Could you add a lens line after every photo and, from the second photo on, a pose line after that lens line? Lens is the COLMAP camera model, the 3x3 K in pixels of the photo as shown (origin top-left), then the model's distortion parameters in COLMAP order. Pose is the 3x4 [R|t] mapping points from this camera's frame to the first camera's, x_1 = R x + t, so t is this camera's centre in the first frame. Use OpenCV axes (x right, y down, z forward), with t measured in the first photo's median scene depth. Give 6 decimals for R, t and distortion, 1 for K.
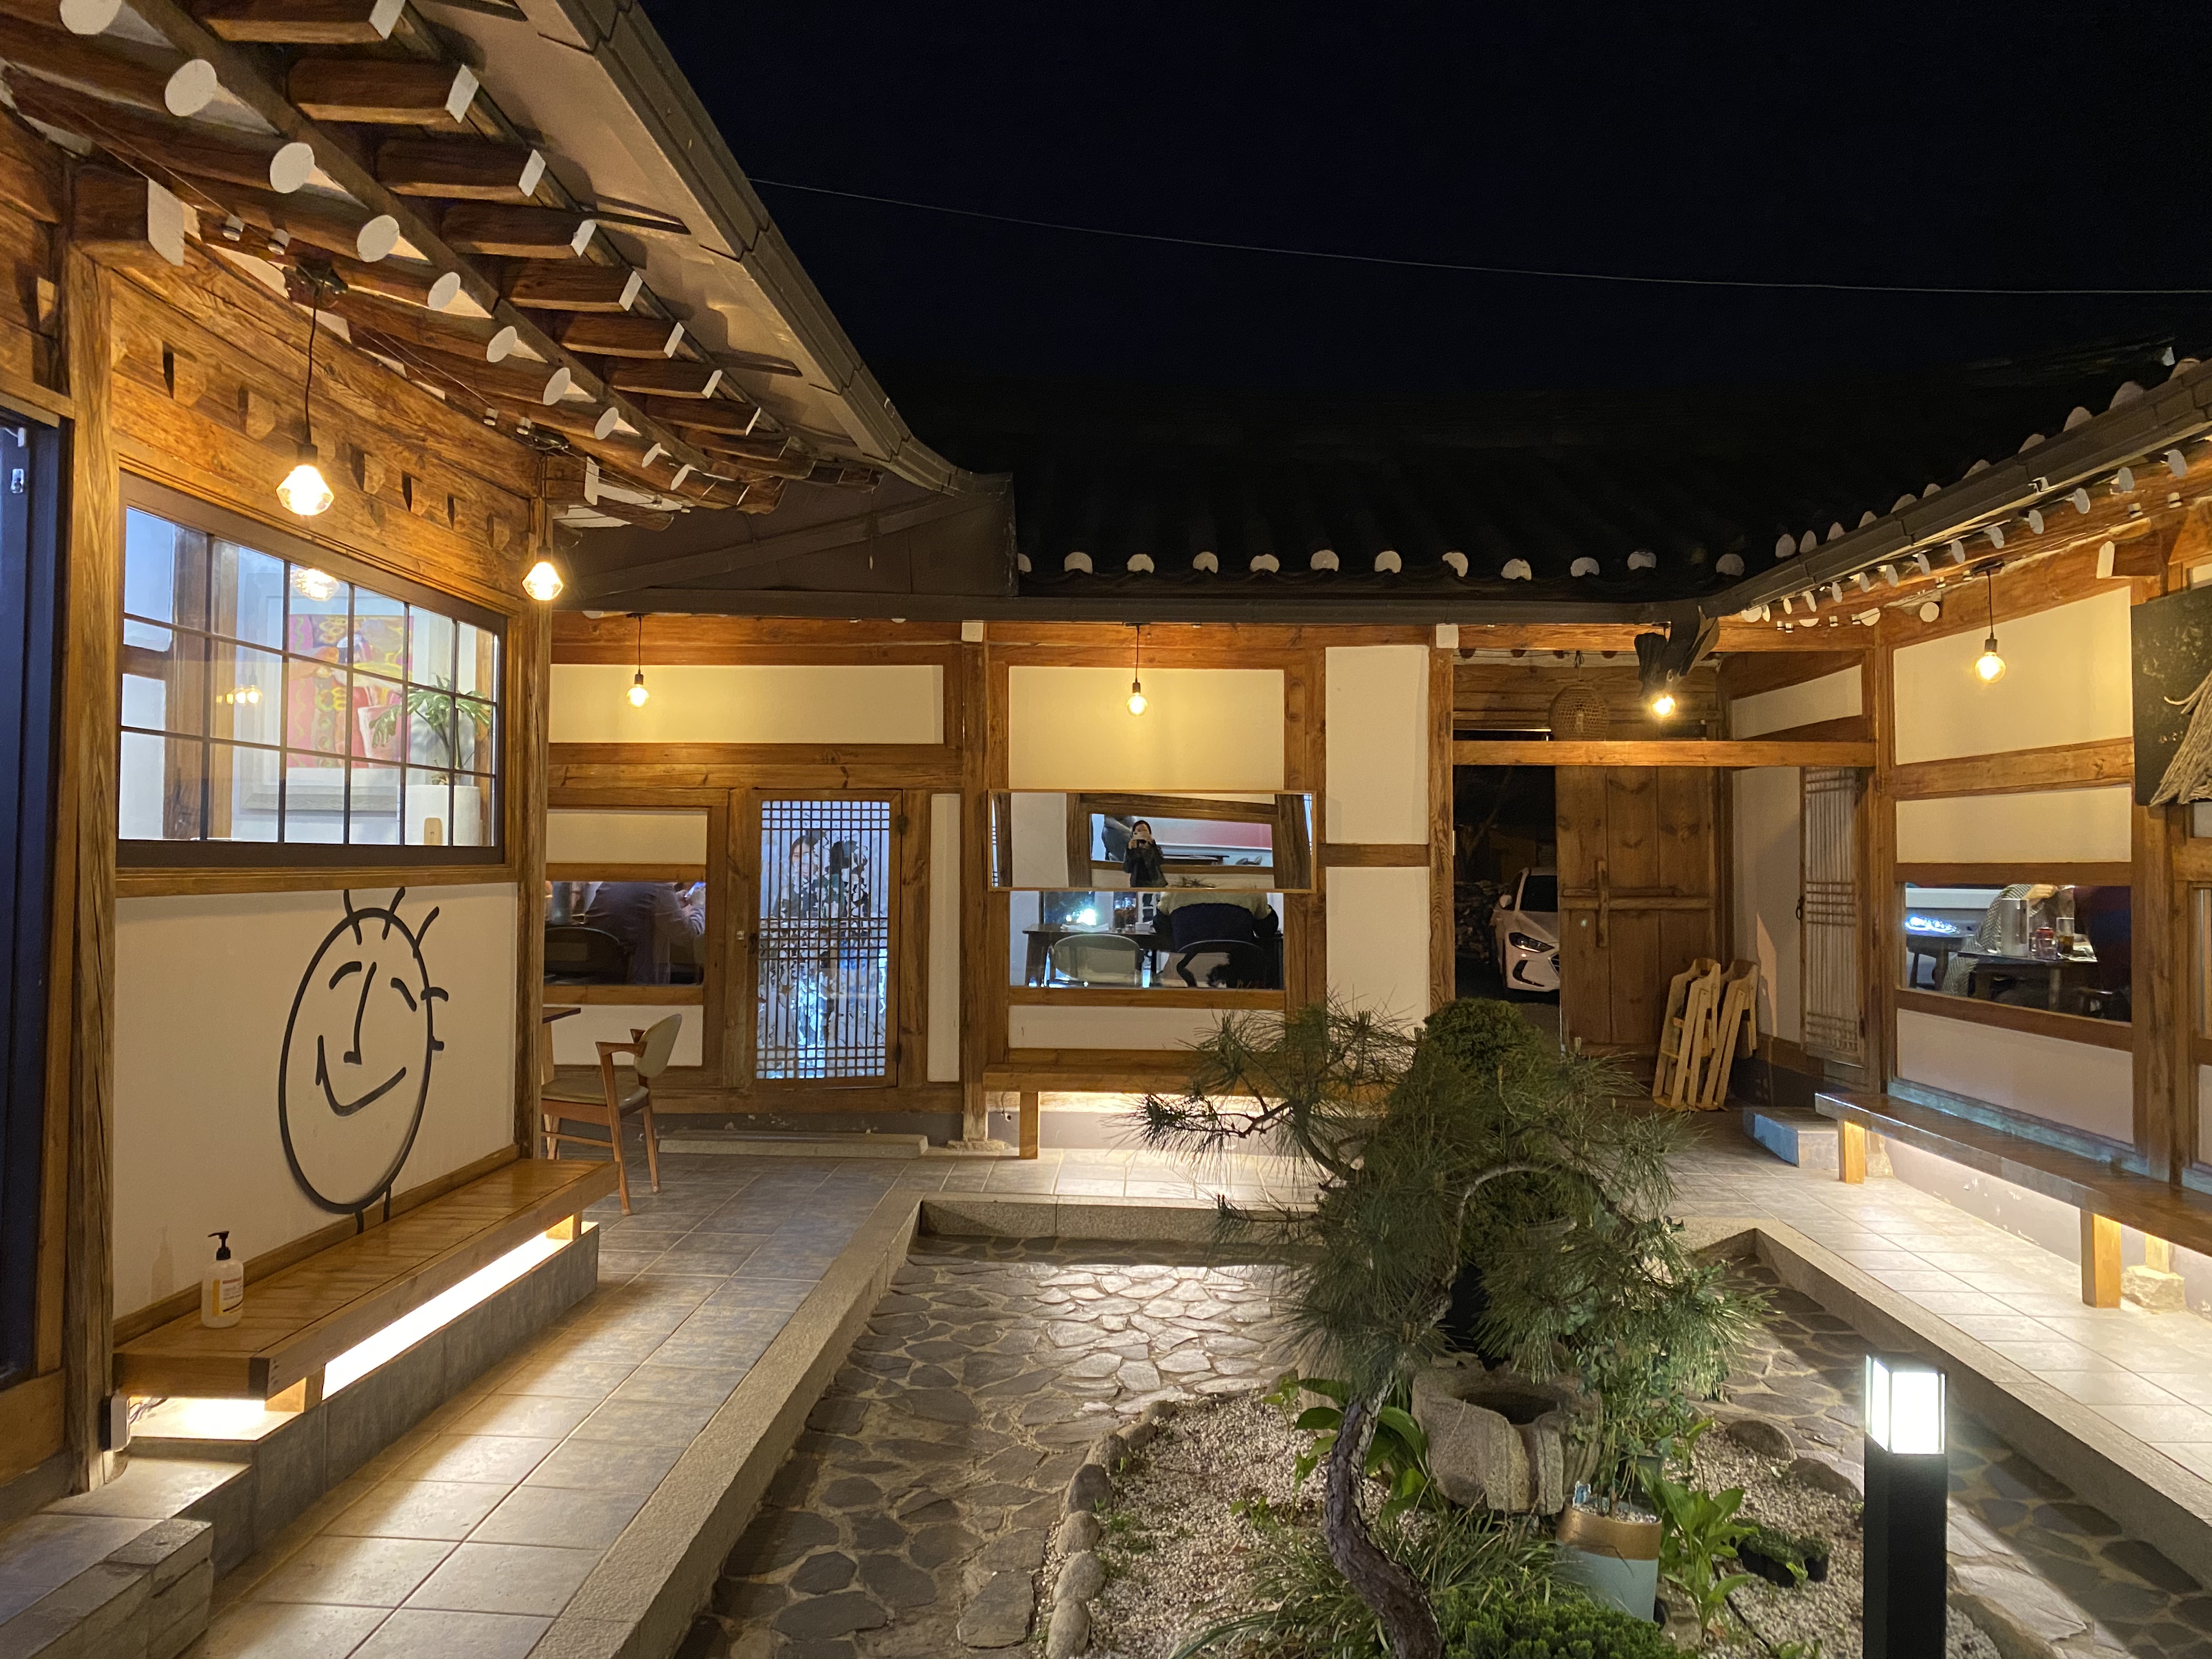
lens RADIAL K [[1699.4, 0, 1102.8], [0, 1699.4, 810.6], [0, 0, 1]] dist [0.017395, -0.002976]
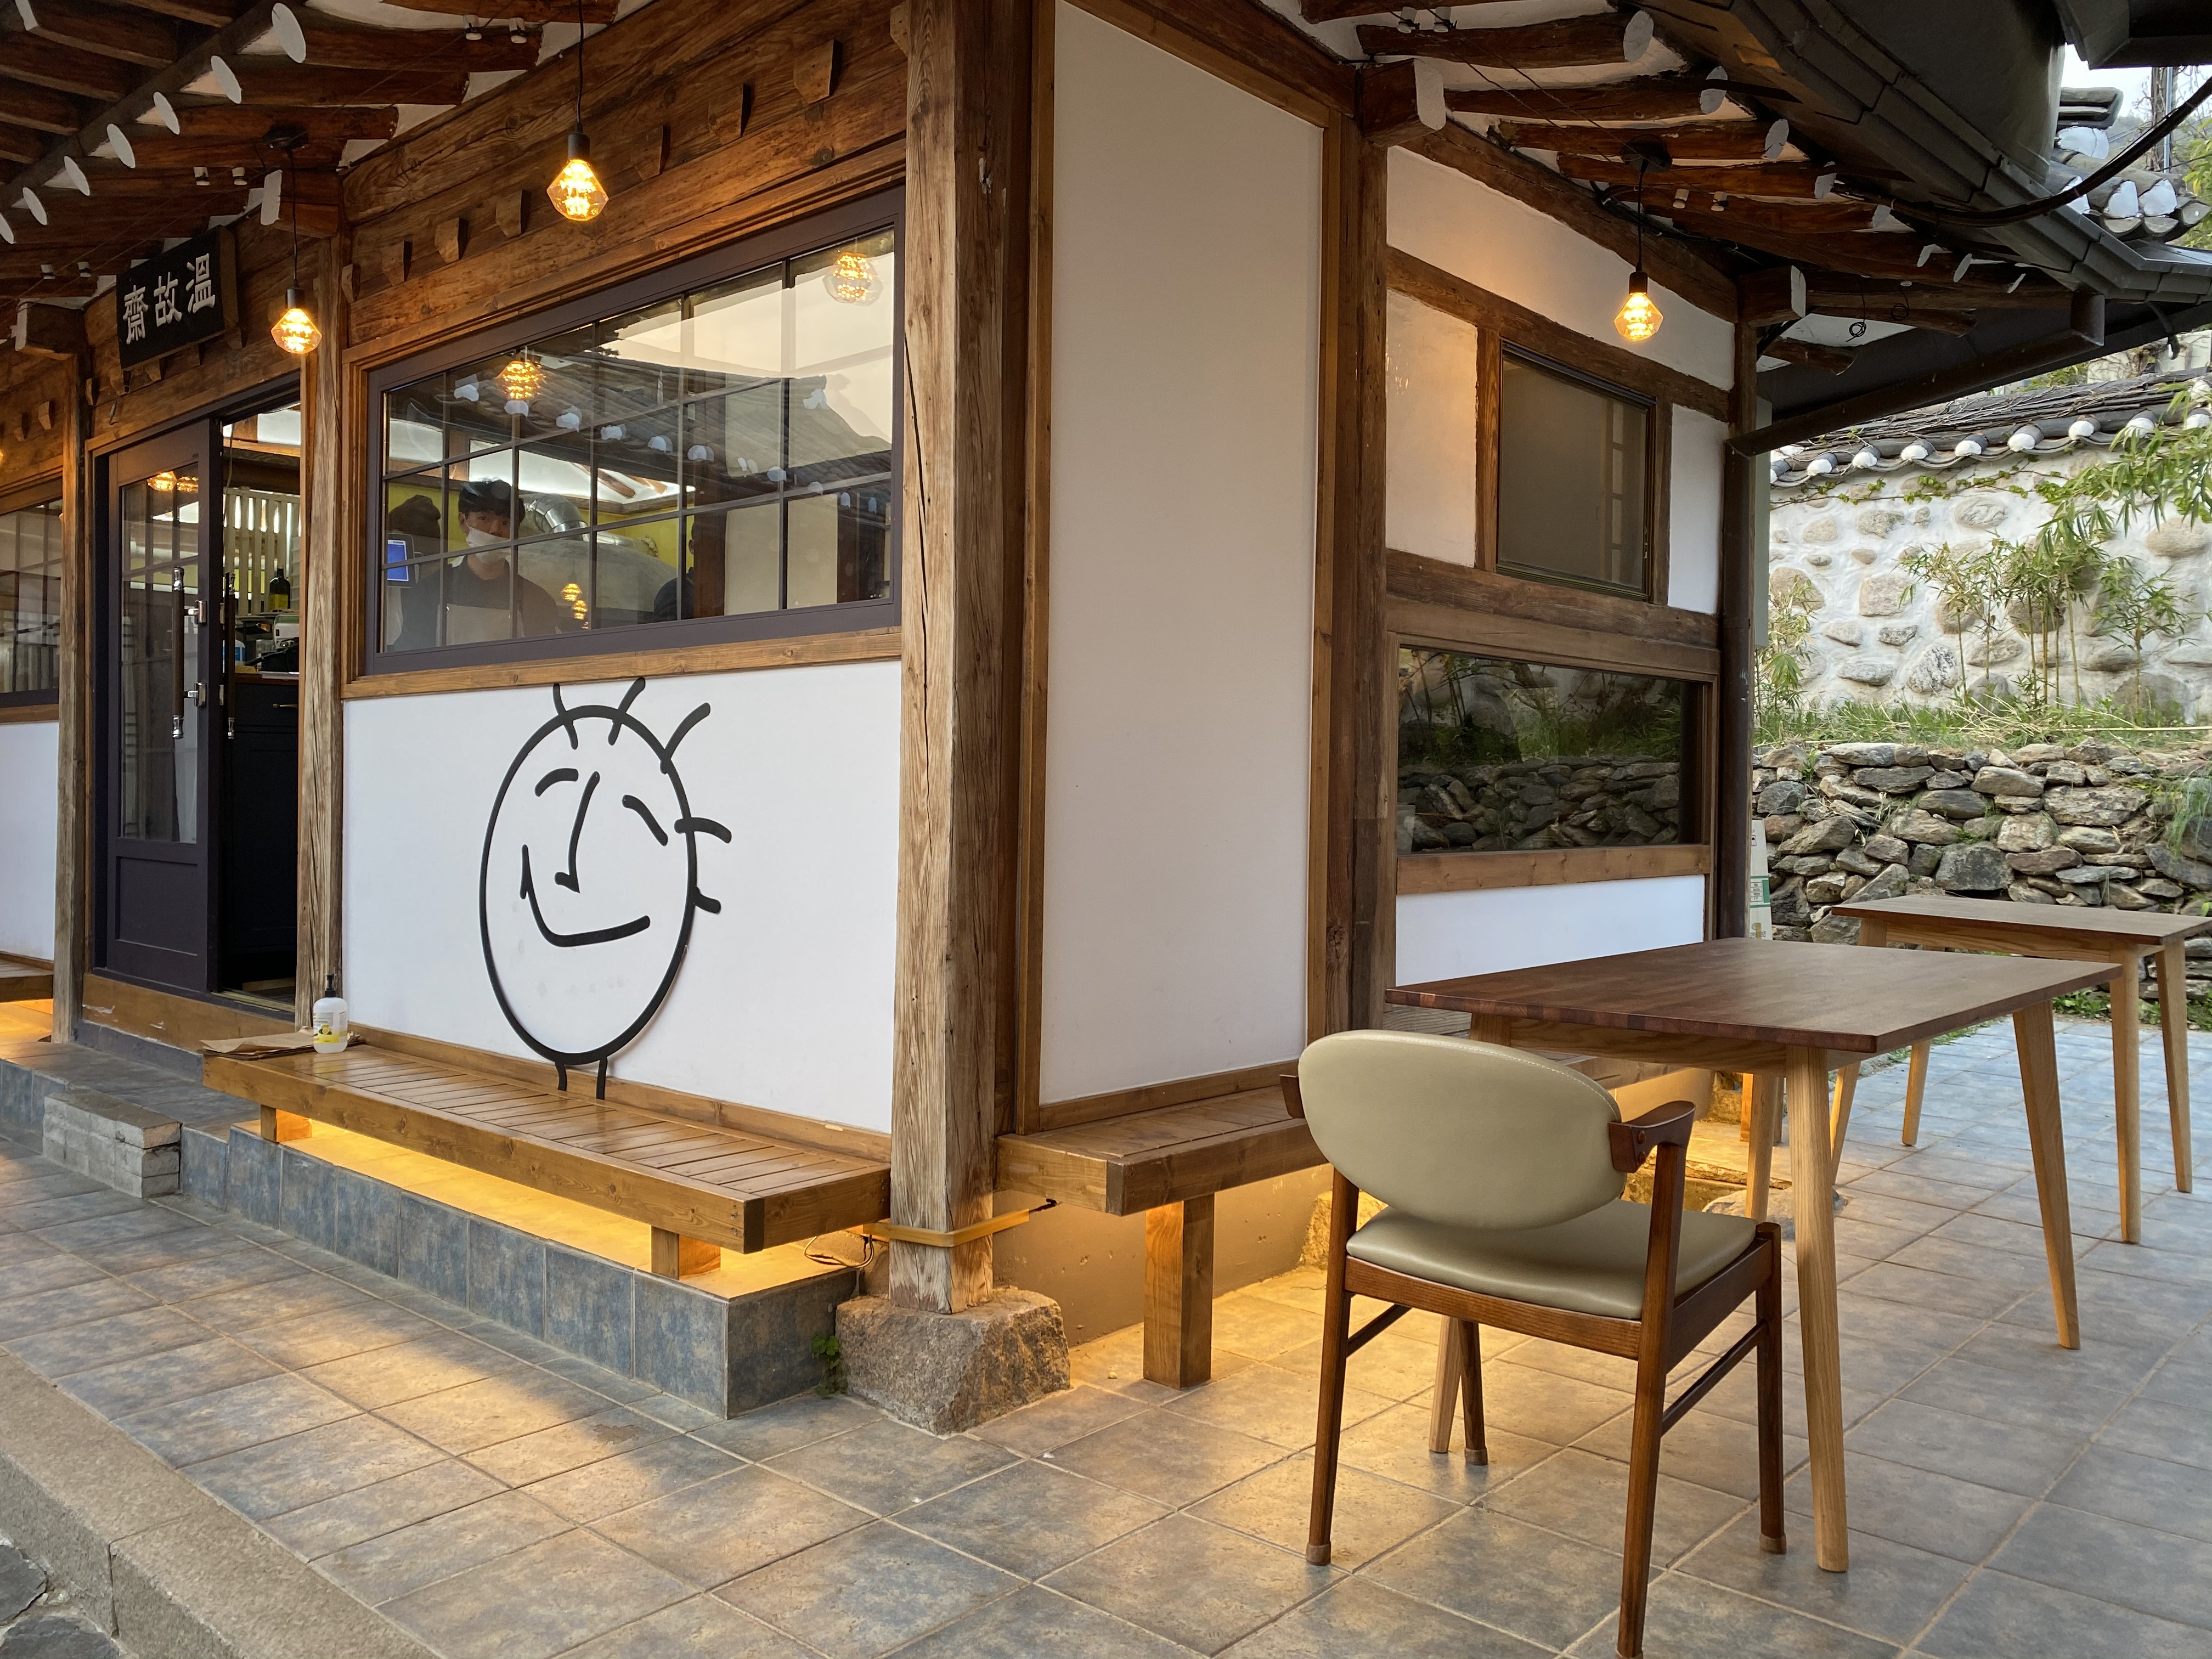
lens RADIAL K [[1699.4, 0, 1102.8], [0, 1699.4, 810.6], [0, 0, 1]] dist [0.017395, -0.002976]
pose [[-0.647666, -0.022132, -0.761603, 0.028784], [0.000014, 0.999578, -0.029059, 0.112800], [0.761925, -0.018831, -0.647392, 1.471912]]
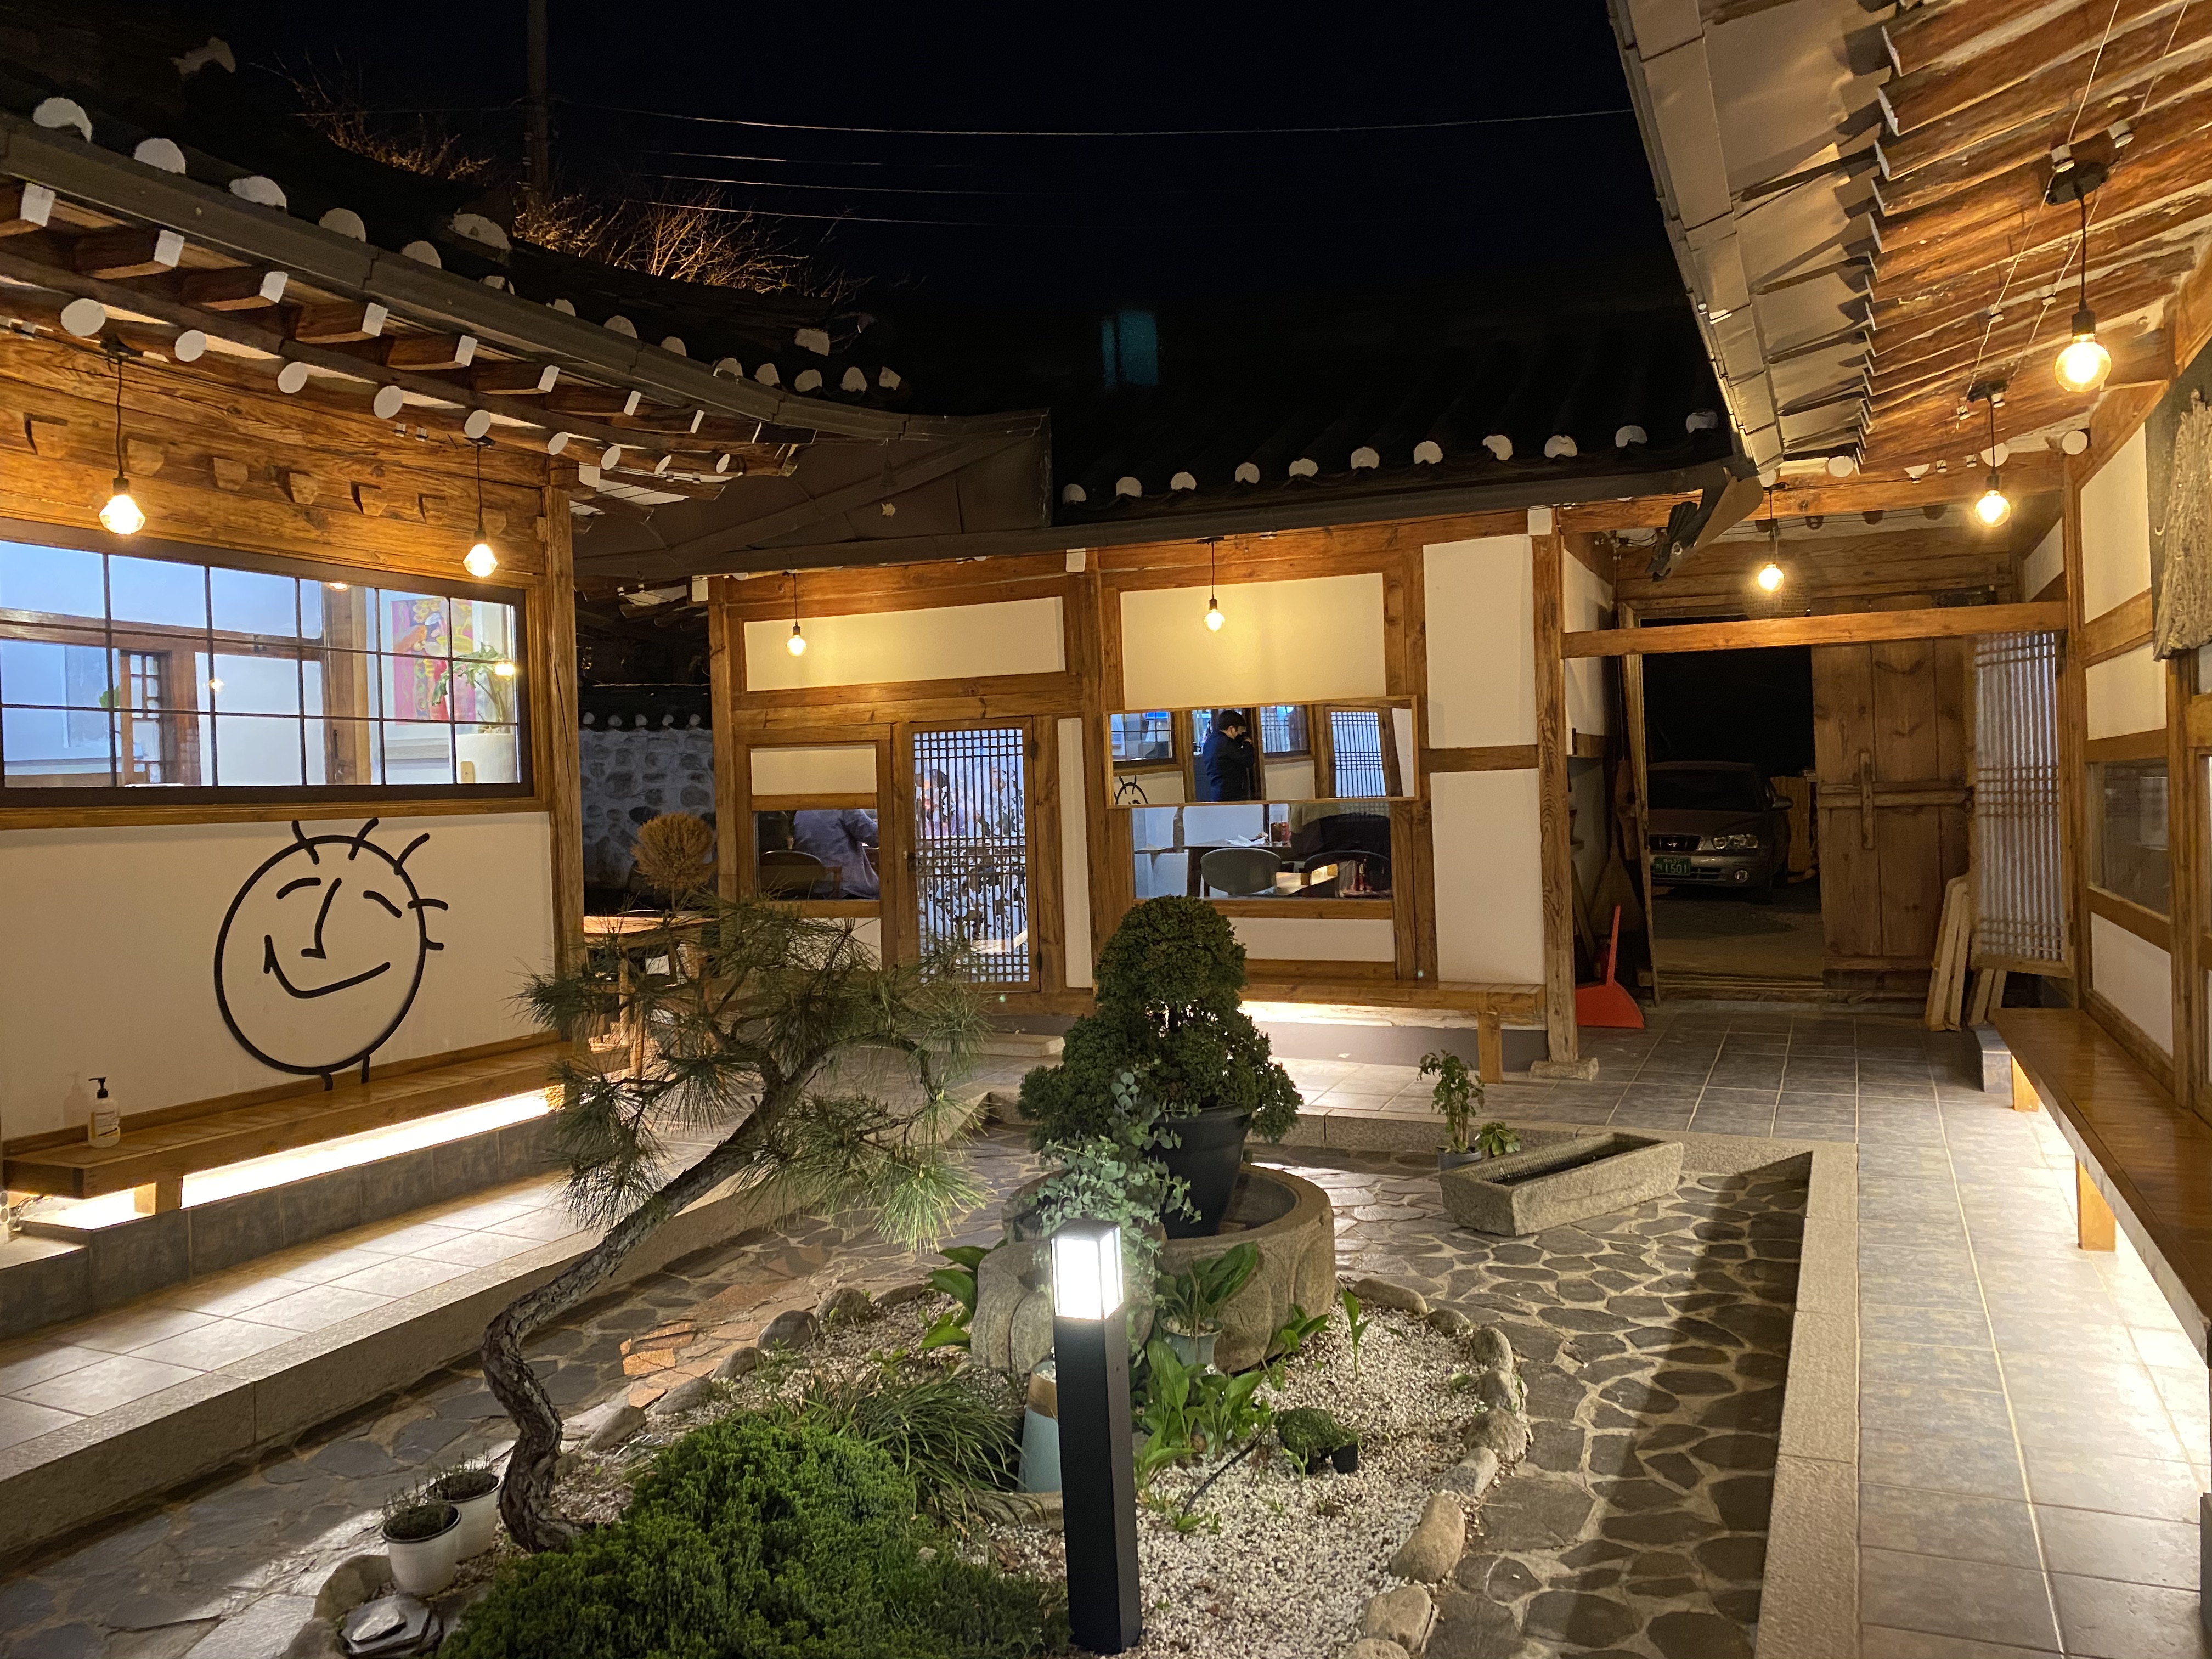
lens RADIAL K [[1699.4, 0, 1102.8], [0, 1699.4, 810.6], [0, 0, 1]] dist [0.017395, -0.002976]
pose [[0.929129, -0.031254, -0.368433, 0.482775], [0.047323, 0.998278, 0.034657, 0.019273], [0.366715, -0.049636, 0.929008, 0.036165]]
